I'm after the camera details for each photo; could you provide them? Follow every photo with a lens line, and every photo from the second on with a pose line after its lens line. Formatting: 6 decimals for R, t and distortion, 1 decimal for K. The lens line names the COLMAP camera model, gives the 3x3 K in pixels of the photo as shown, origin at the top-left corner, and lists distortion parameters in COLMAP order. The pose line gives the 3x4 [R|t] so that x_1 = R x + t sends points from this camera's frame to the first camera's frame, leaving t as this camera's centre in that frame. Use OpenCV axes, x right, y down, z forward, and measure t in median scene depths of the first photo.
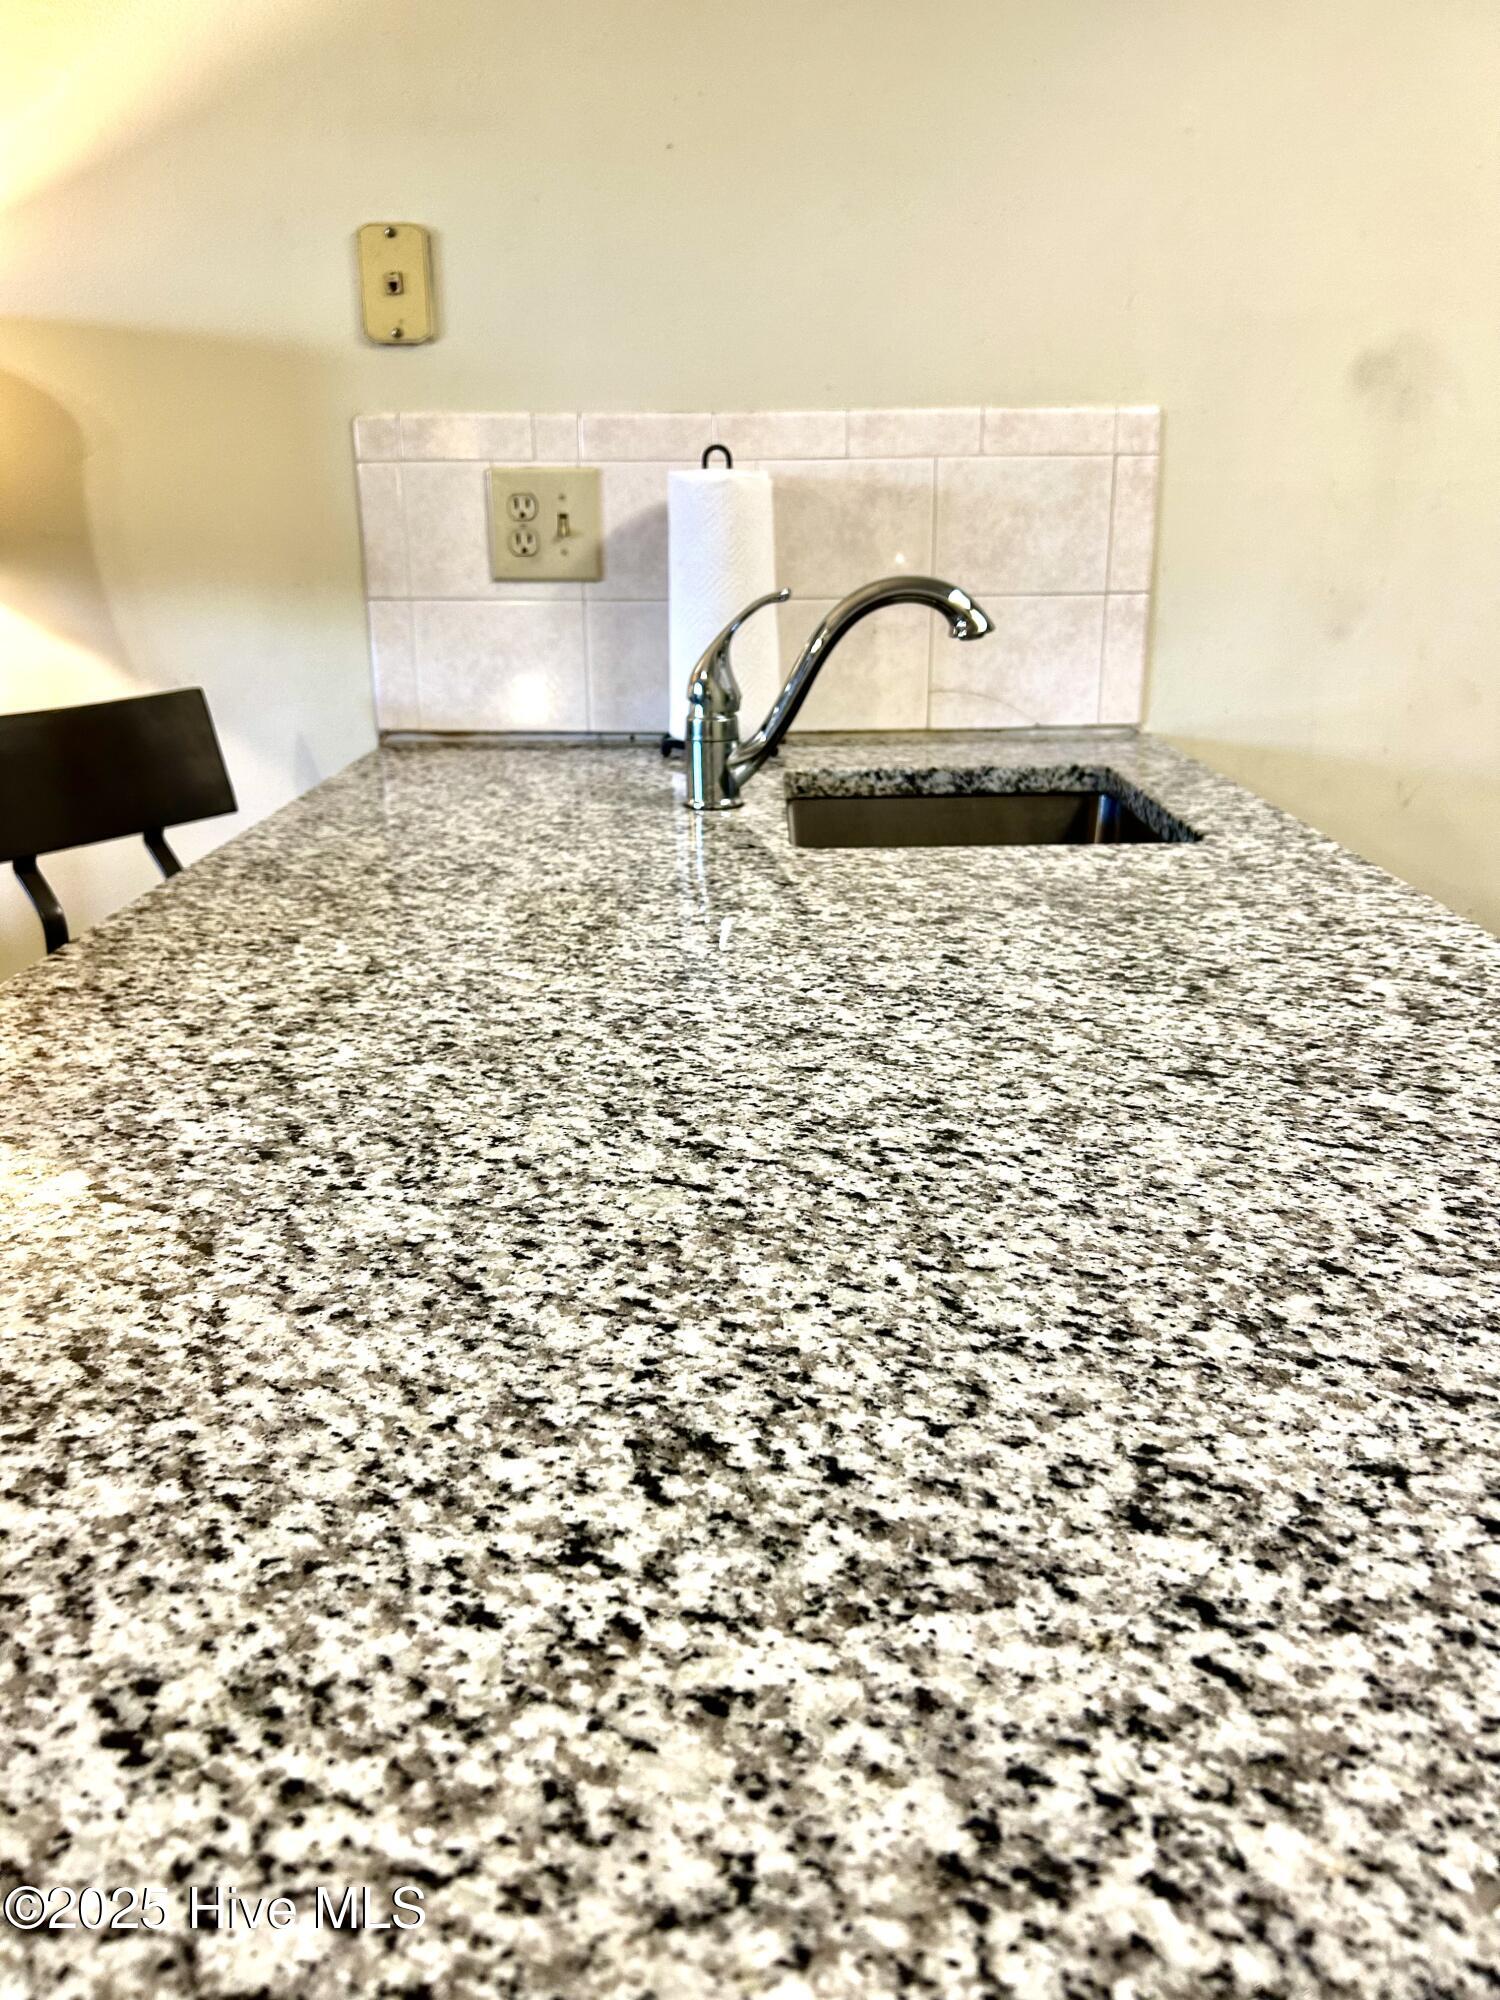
lens RADIAL K [[1497.9, 0, 762.0], [0, 1497.9, 1001.1], [0, 0, 1]] dist [0.058843, -0.070939]
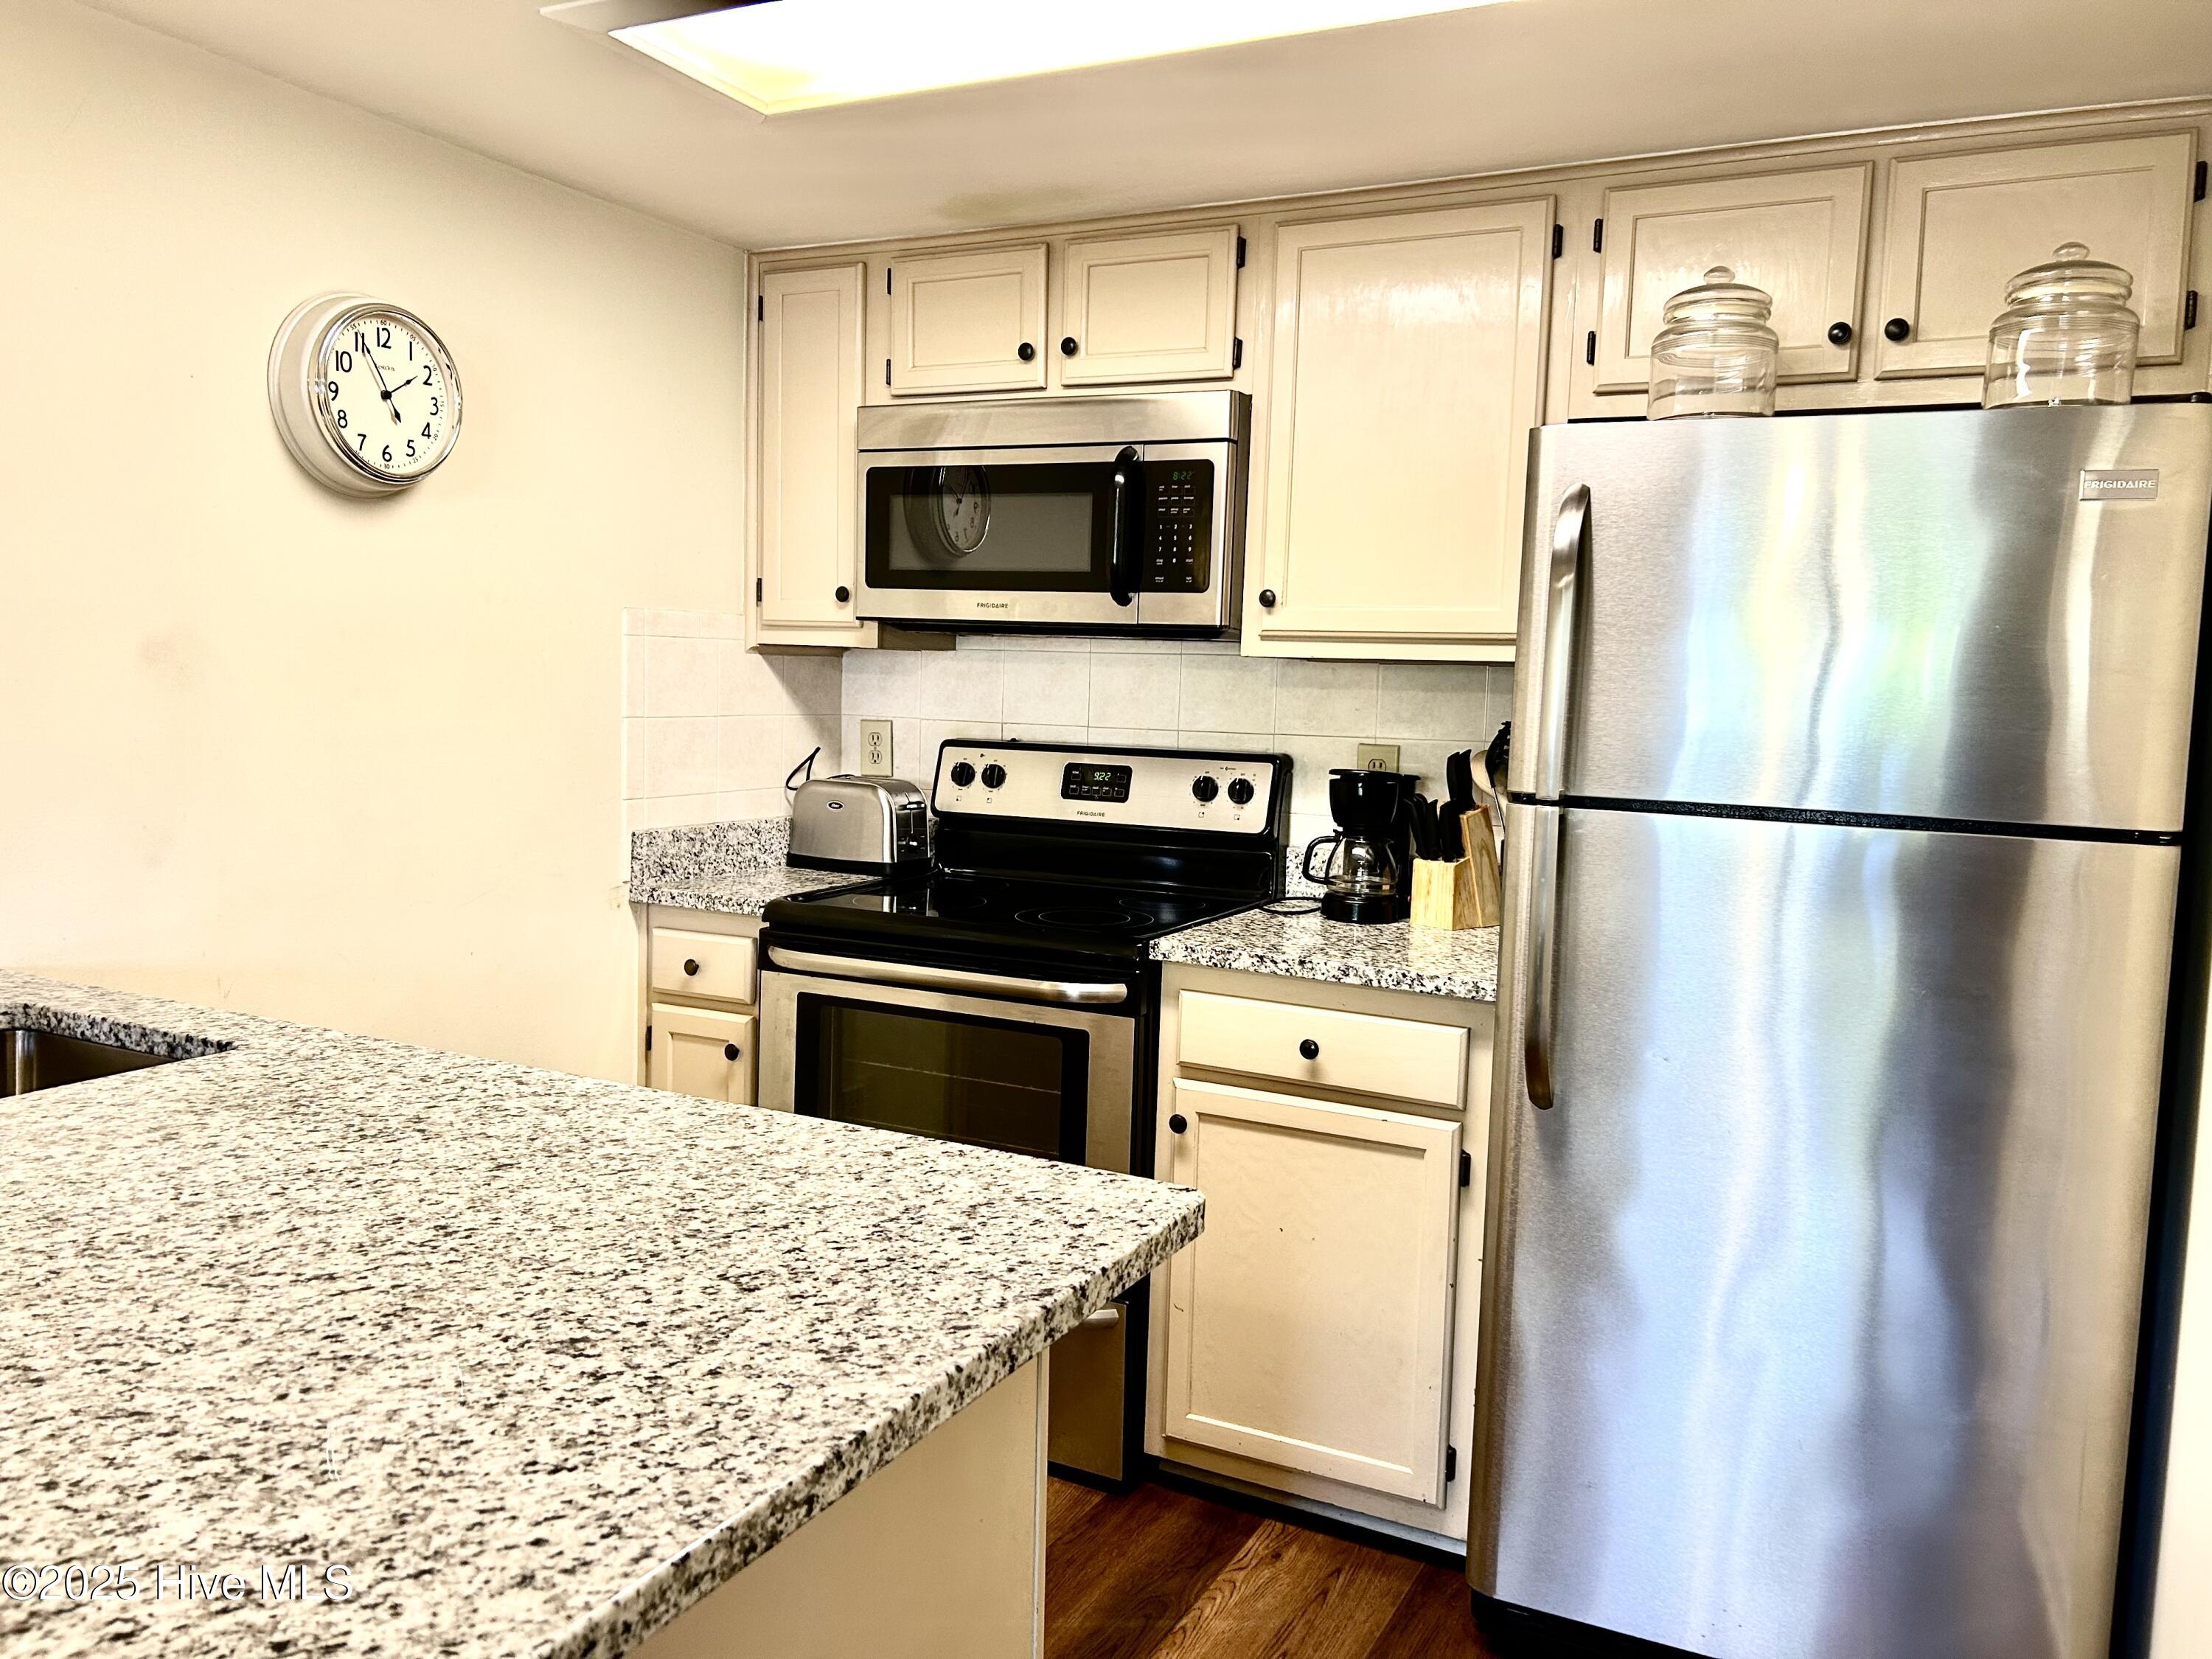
lens RADIAL K [[1656.7, 0, 1092.6], [0, 1656.7, 821.0], [0, 0, 1]] dist [0.058843, -0.070939]
pose [[0.457186, -0.057084, 0.887537, -1.080055], [0.243825, 0.967748, -0.063356, -0.047587], [-0.855296, 0.245369, 0.456359, -0.518261]]
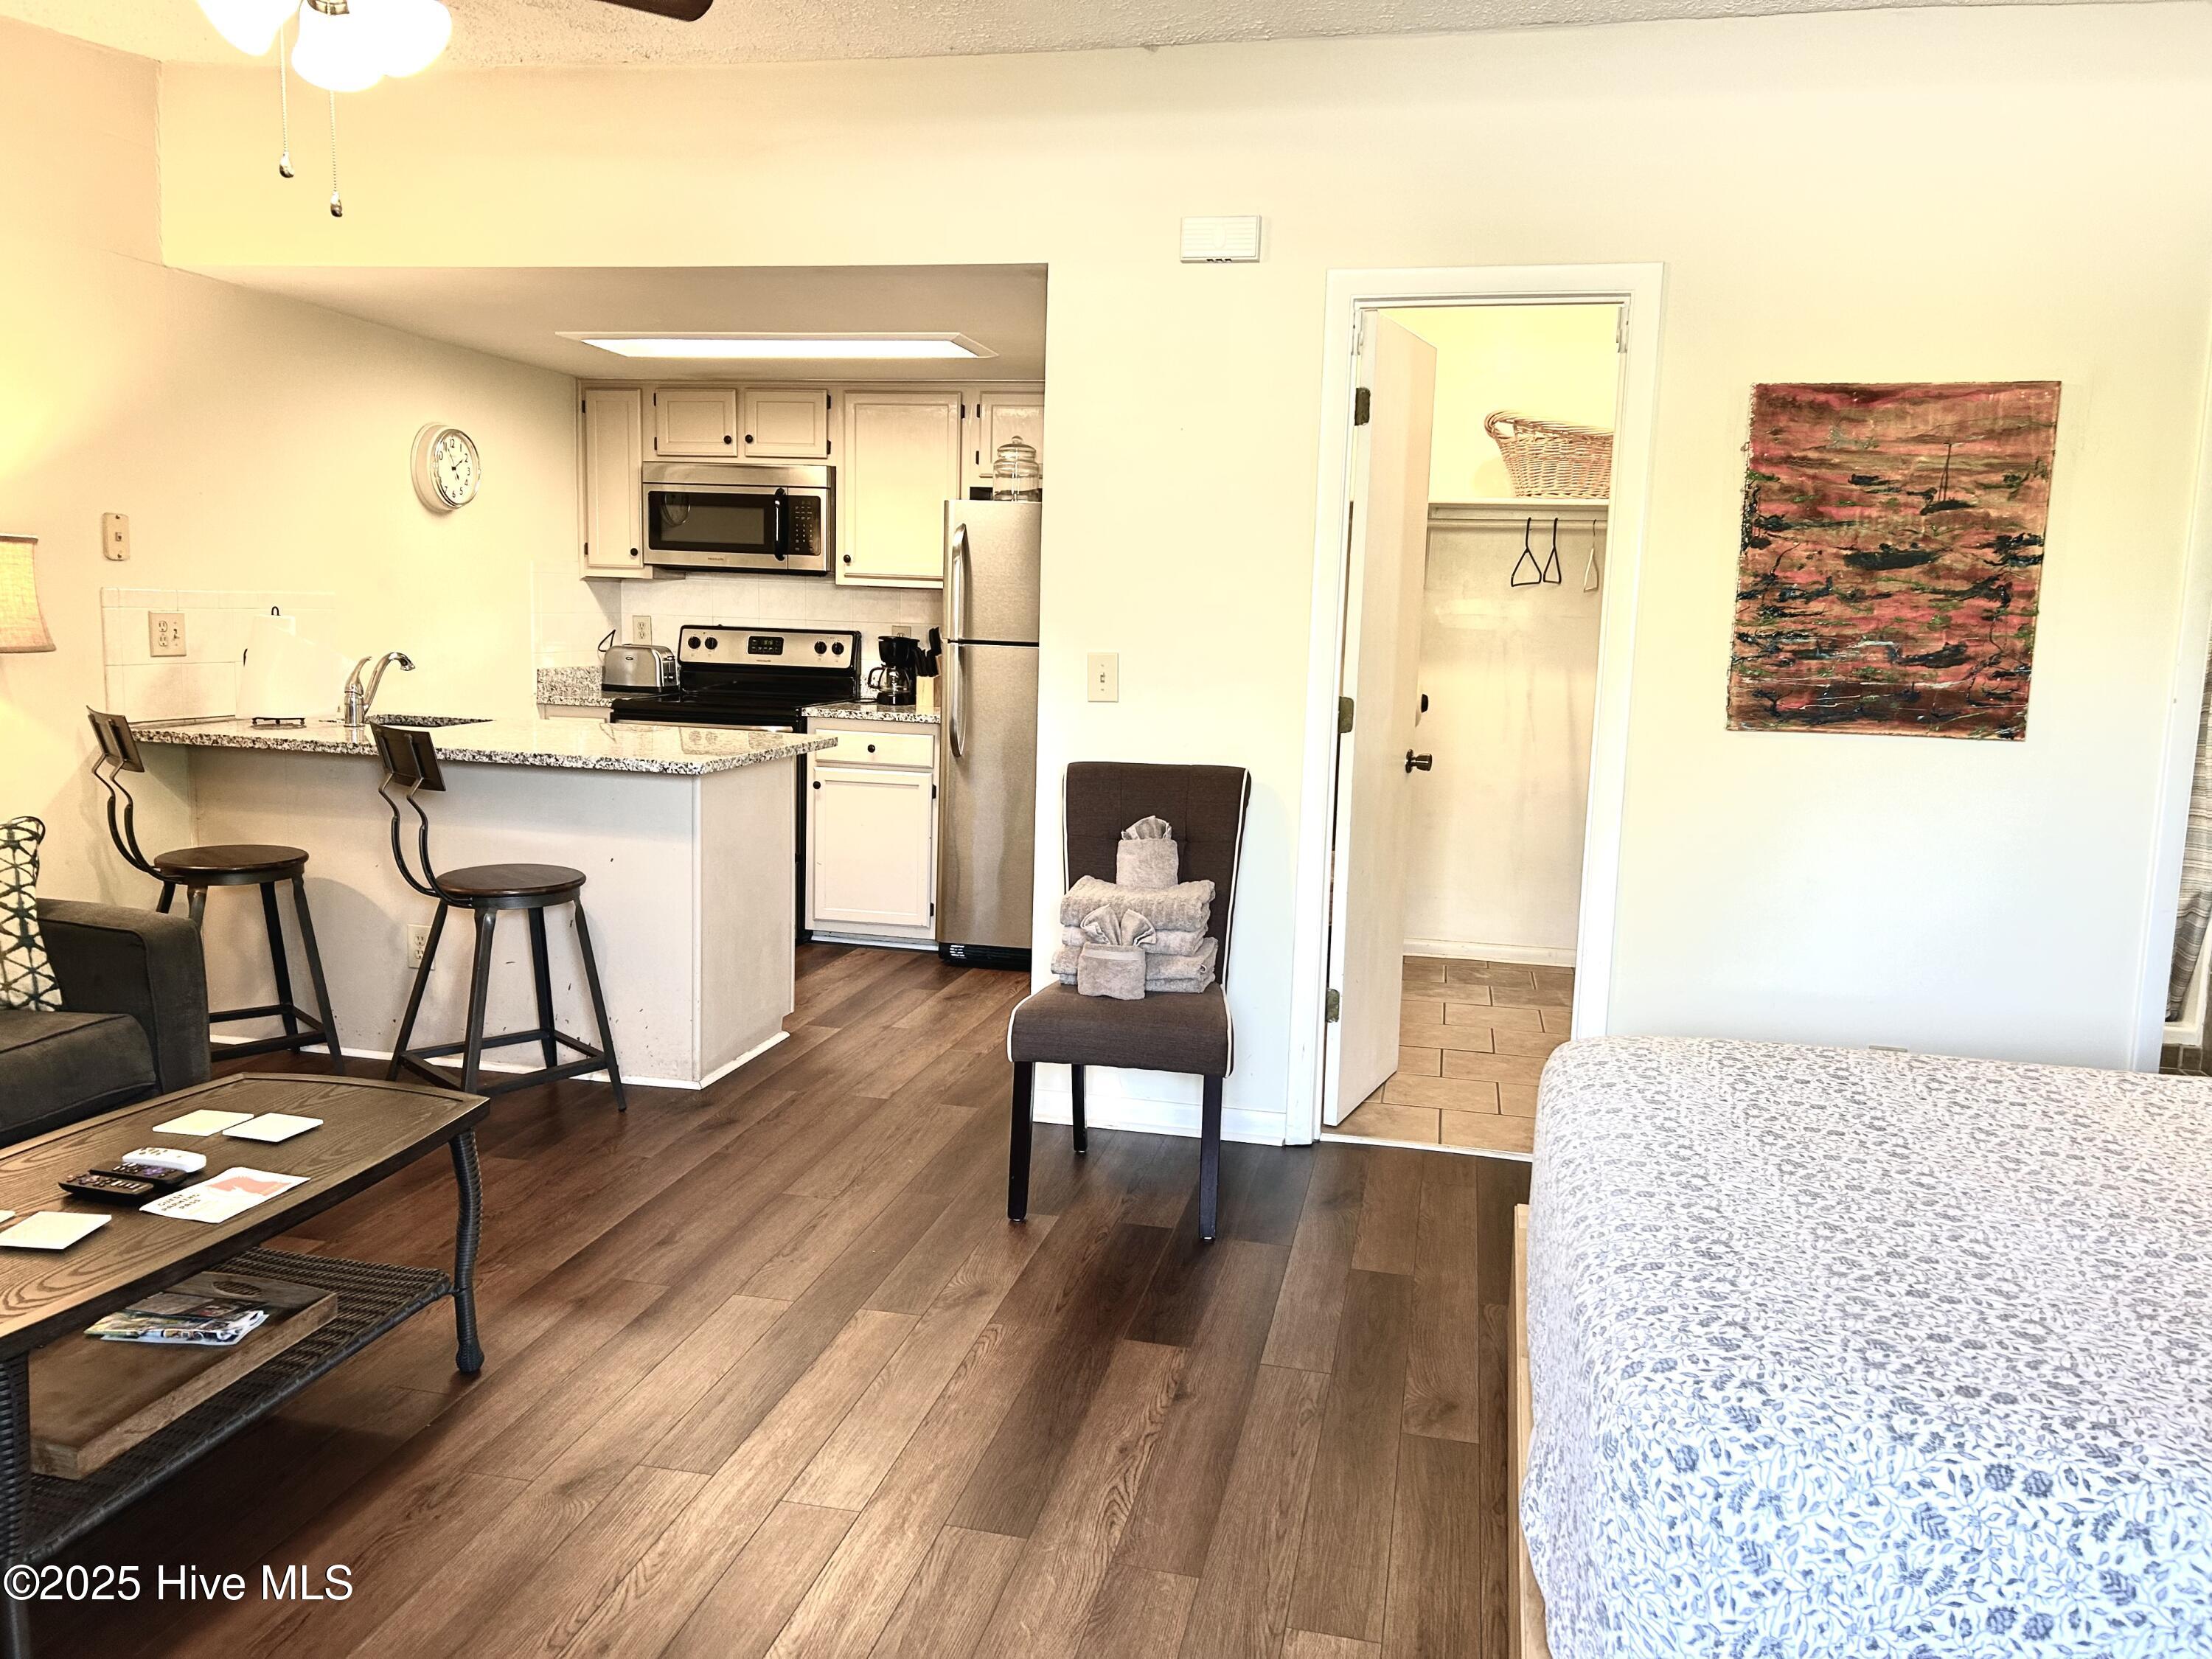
lens RADIAL K [[1656.7, 0, 1106.4], [0, 1656.7, 842.0], [0, 0, 1]] dist [0.058843, -0.070939]
pose [[0.213214, -0.123693, 0.969144, -5.960275], [0.273360, 0.959888, 0.062372, 0.583799], [-0.937984, 0.251626, 0.238474, -2.278541]]
